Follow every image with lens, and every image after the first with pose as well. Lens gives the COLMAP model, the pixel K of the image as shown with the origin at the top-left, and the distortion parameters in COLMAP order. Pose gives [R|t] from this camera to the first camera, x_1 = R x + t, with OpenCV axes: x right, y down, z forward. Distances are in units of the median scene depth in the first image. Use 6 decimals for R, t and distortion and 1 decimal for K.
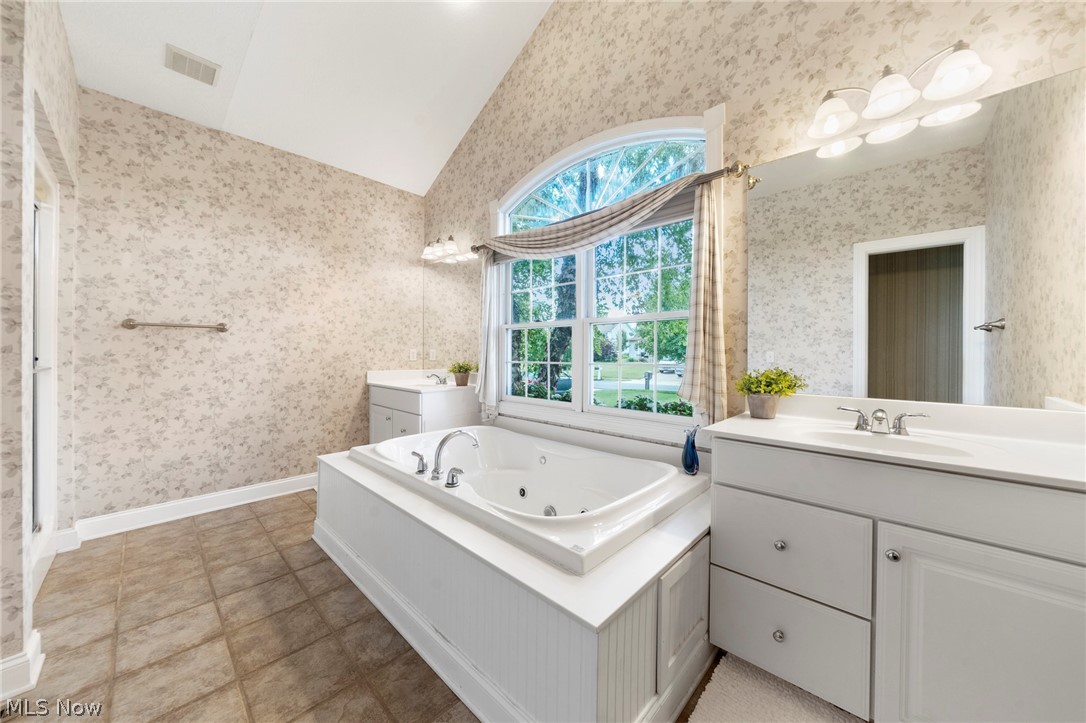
lens RADIAL K [[379.9, 0, 542.5], [0, 379.9, 366.1], [0, 0, 1]] dist [-0.005113, -0.000151]
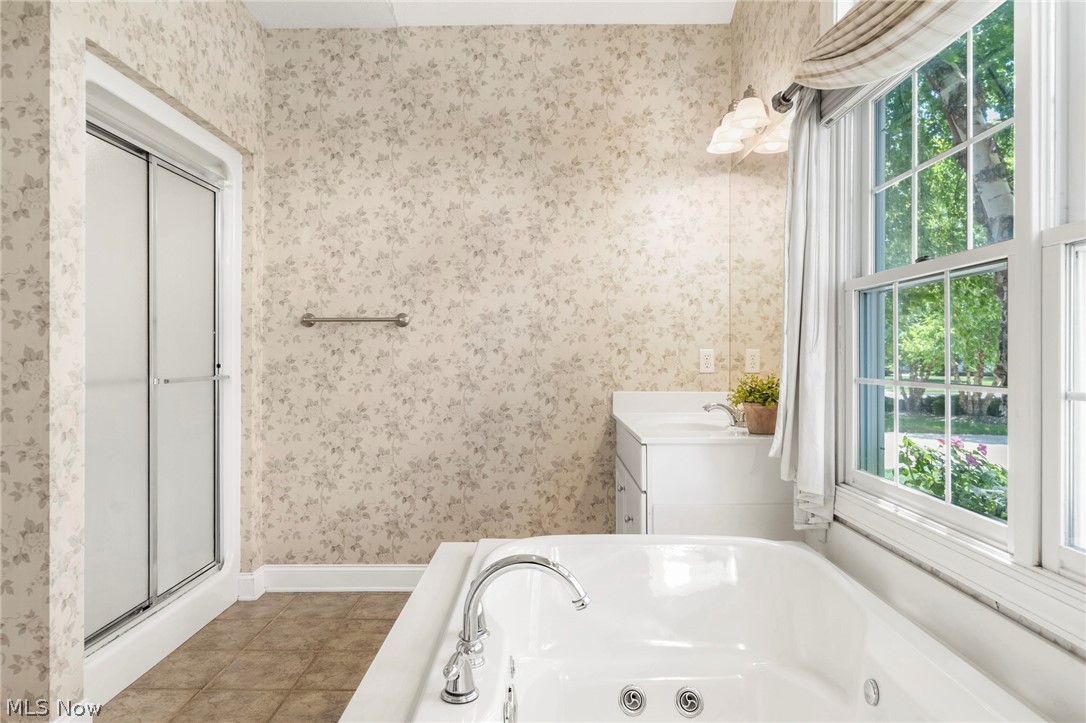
lens RADIAL K [[680.6, 0, 541.4], [0, 680.6, 366.2], [0, 0, 1]] dist [-0.001416, -0.001293]
pose [[0.677628, 0.006793, -0.735373, 0.206666], [-0.020878, 0.999732, -0.010004, -0.013239], [0.735108, 0.022132, 0.677588, 0.365482]]
